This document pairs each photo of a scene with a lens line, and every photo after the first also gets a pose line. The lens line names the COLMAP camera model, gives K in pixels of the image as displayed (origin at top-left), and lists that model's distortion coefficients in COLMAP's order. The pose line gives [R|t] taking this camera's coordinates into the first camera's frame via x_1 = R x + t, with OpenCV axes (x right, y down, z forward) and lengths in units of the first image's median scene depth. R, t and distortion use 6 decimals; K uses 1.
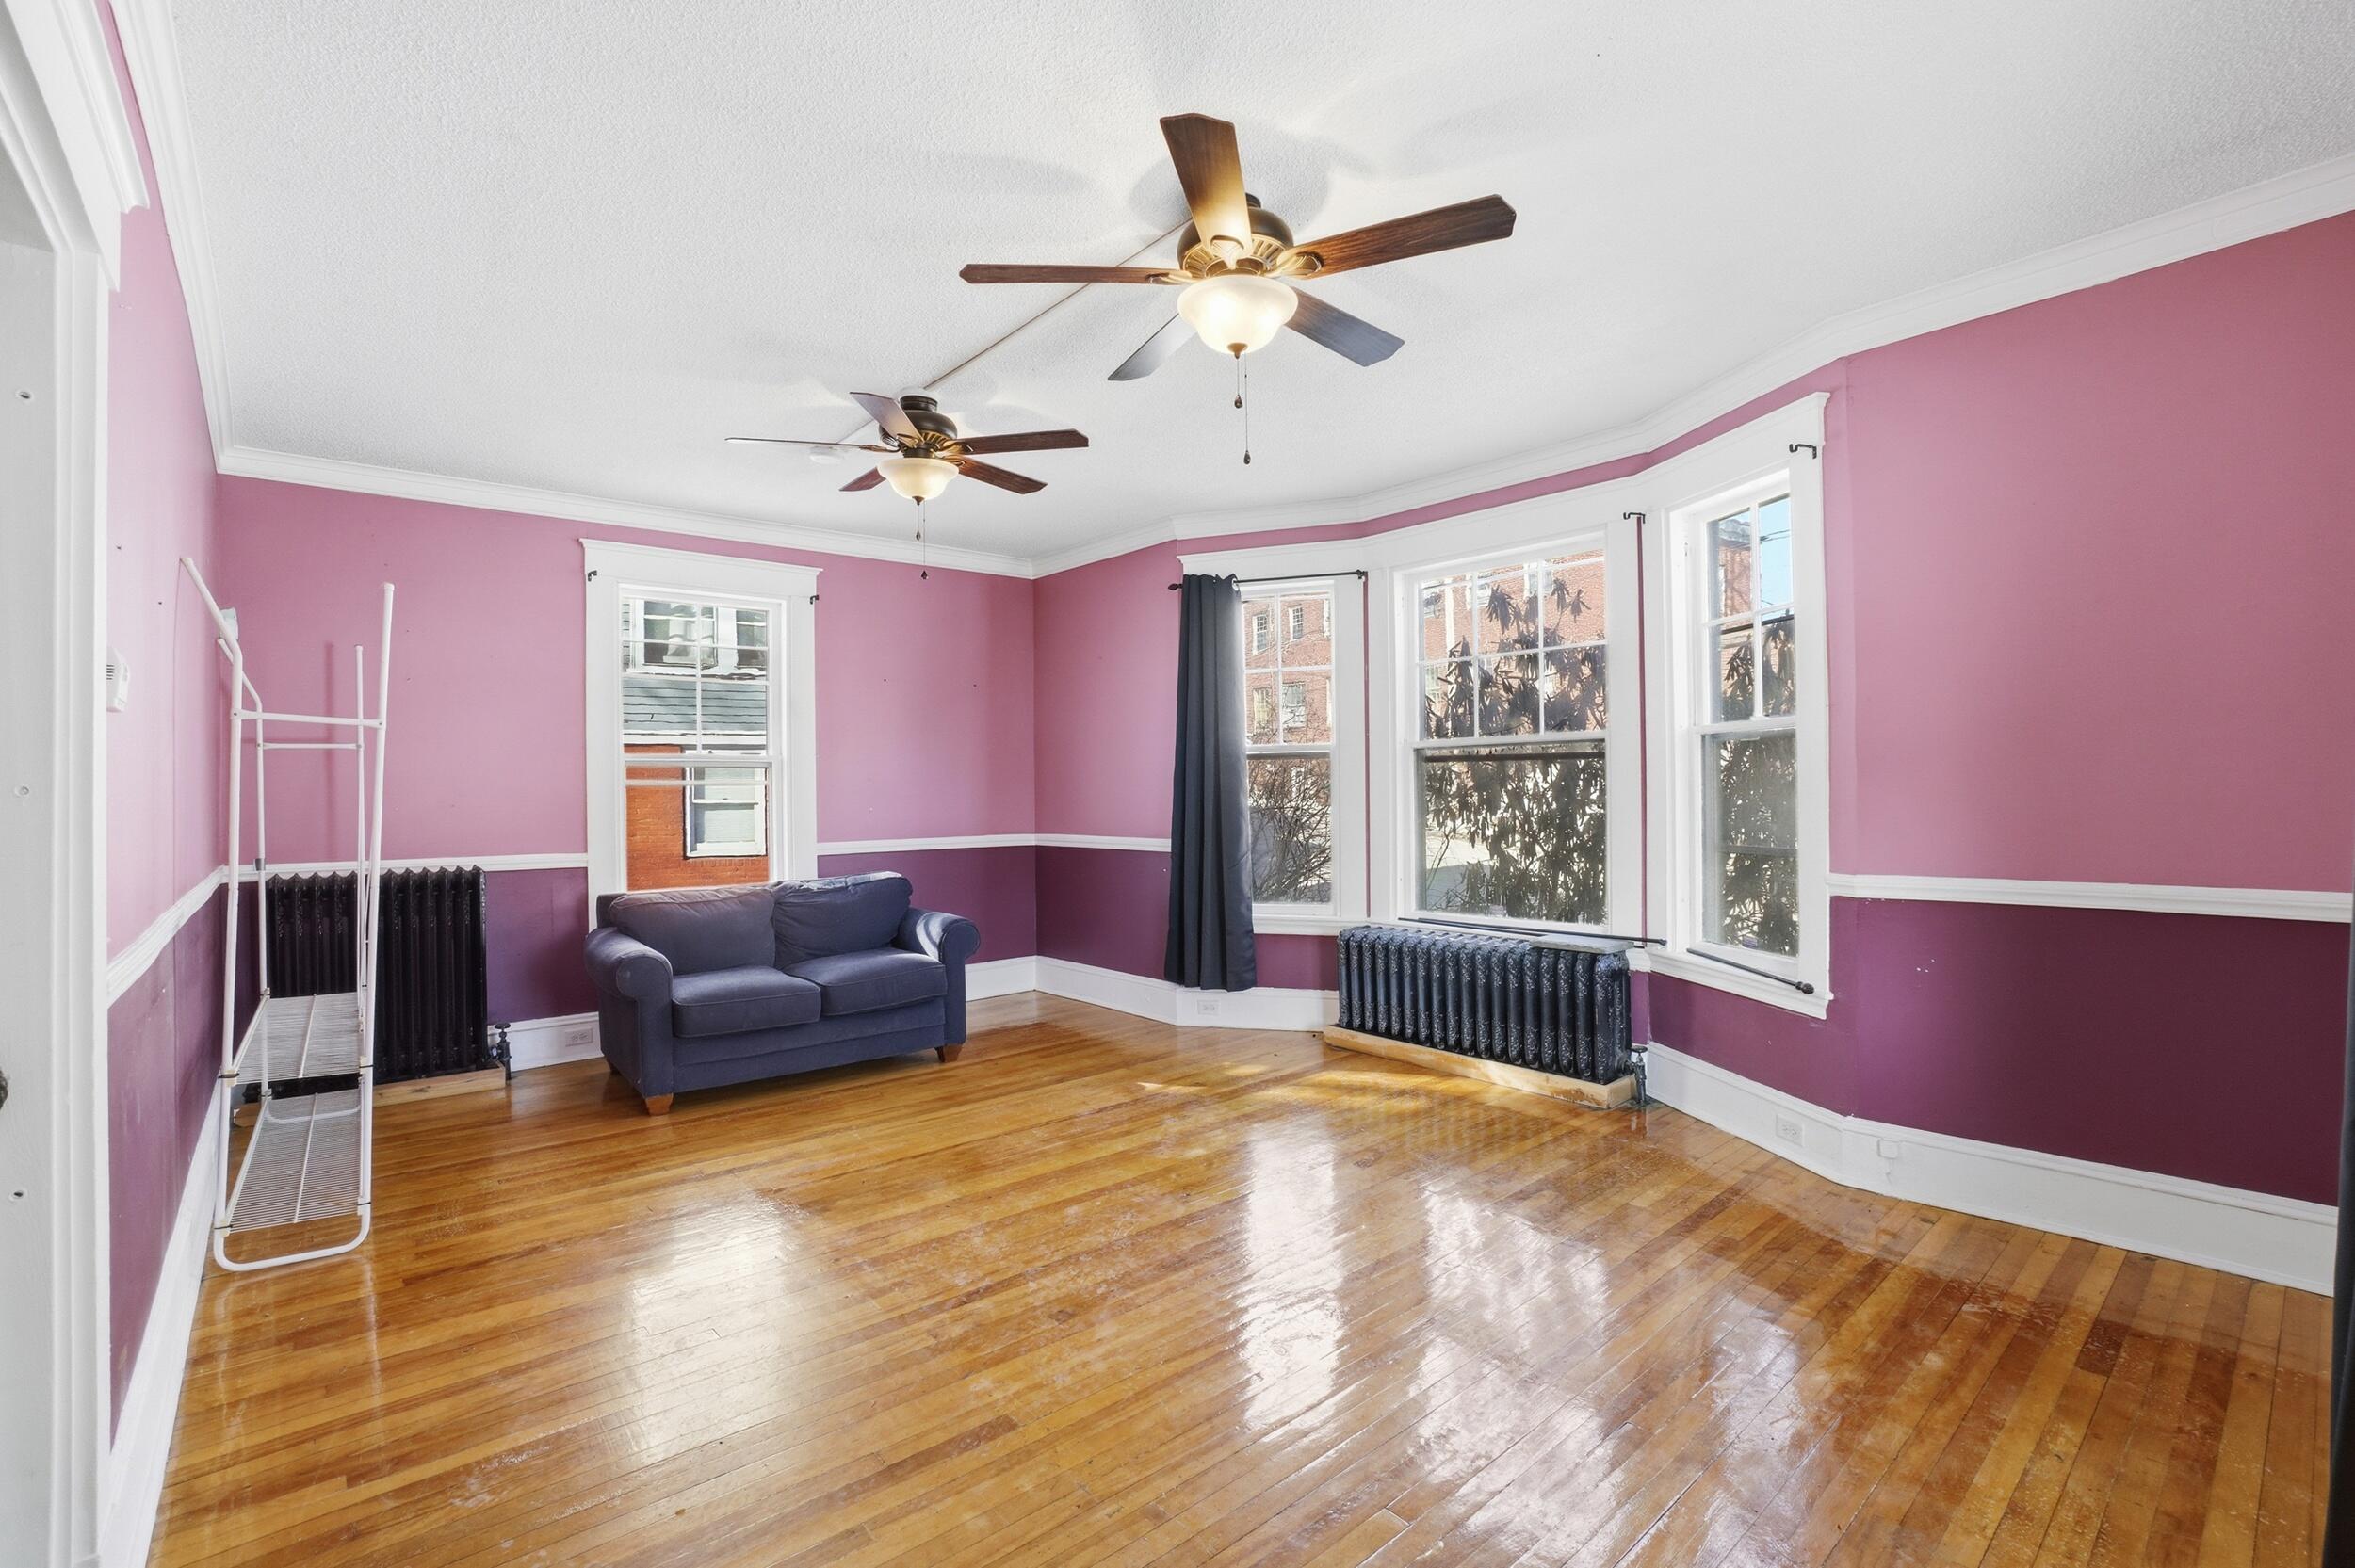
lens RADIAL K [[1054.6, 0, 1156.4], [0, 1054.6, 770.6], [0, 0, 1]] dist [-0.064321, 0.024669]
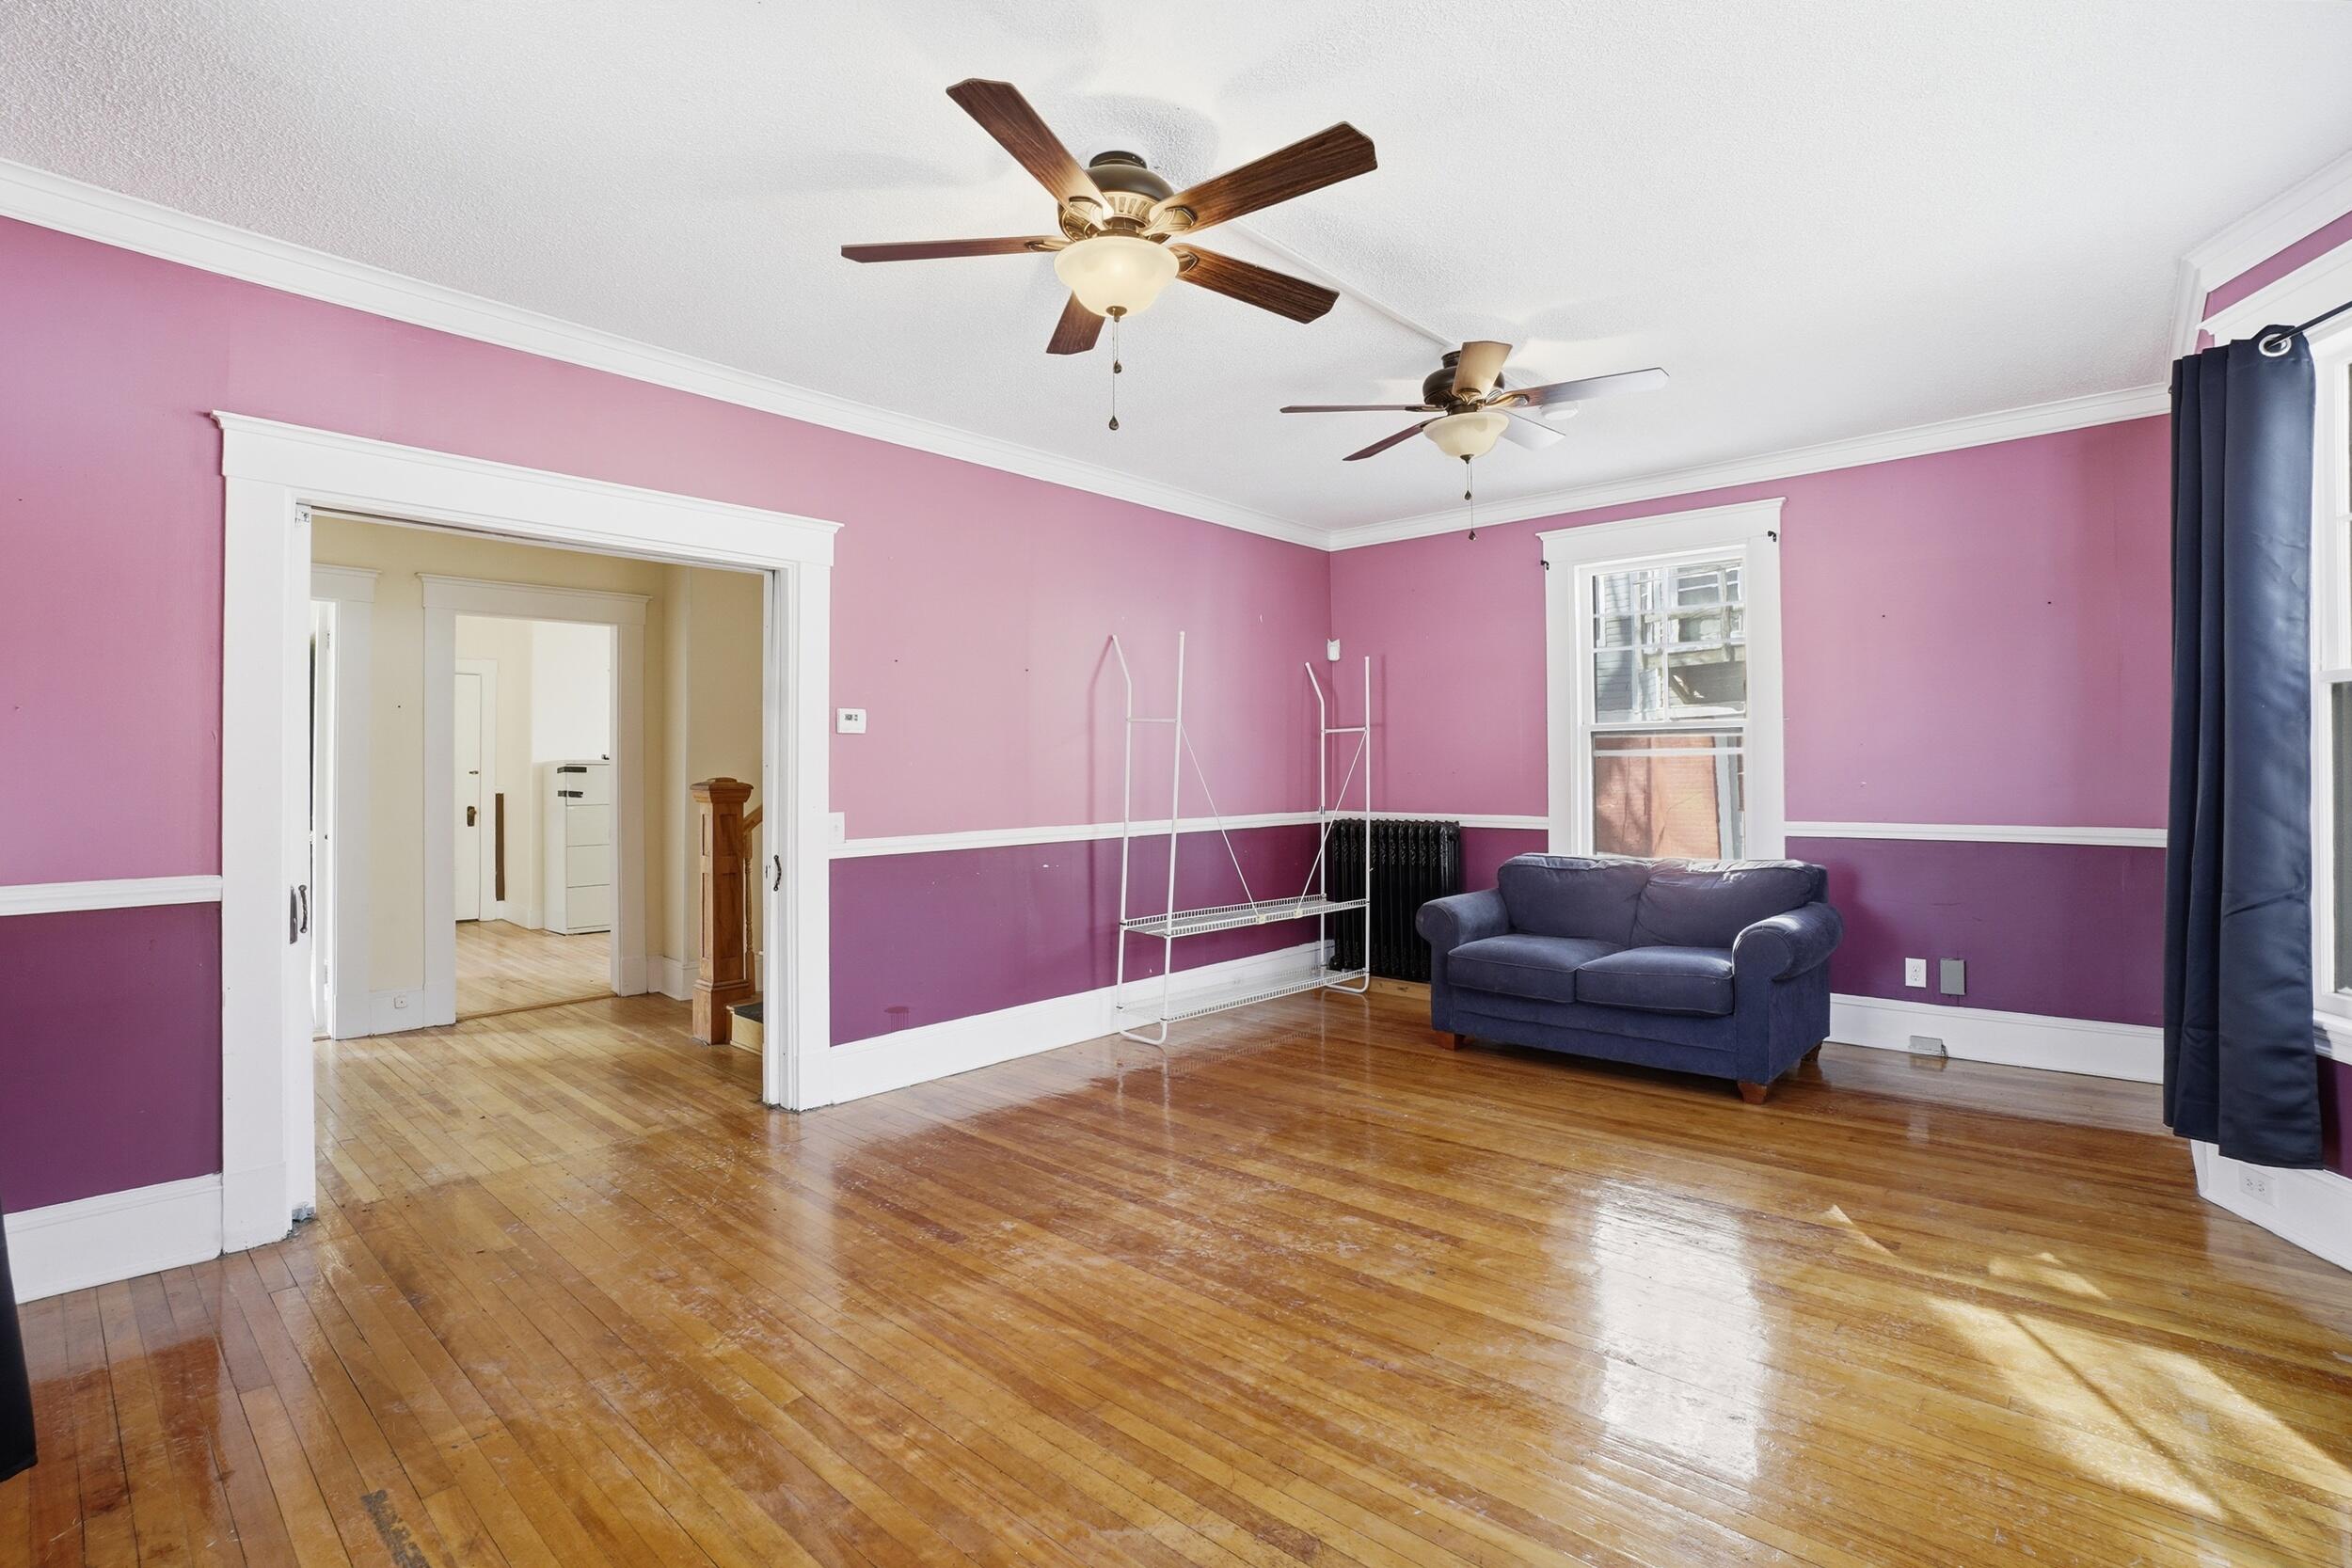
lens RADIAL K [[1053.3, 0, 1154.9], [0, 1053.3, 770.6], [0, 0, 1]] dist [-0.064321, 0.024669]
pose [[0.161142, 0.018588, -0.986756, 0.562814], [0.018510, 0.999590, 0.021852, -0.002597], [0.986758, -0.021787, 0.160732, 0.481989]]
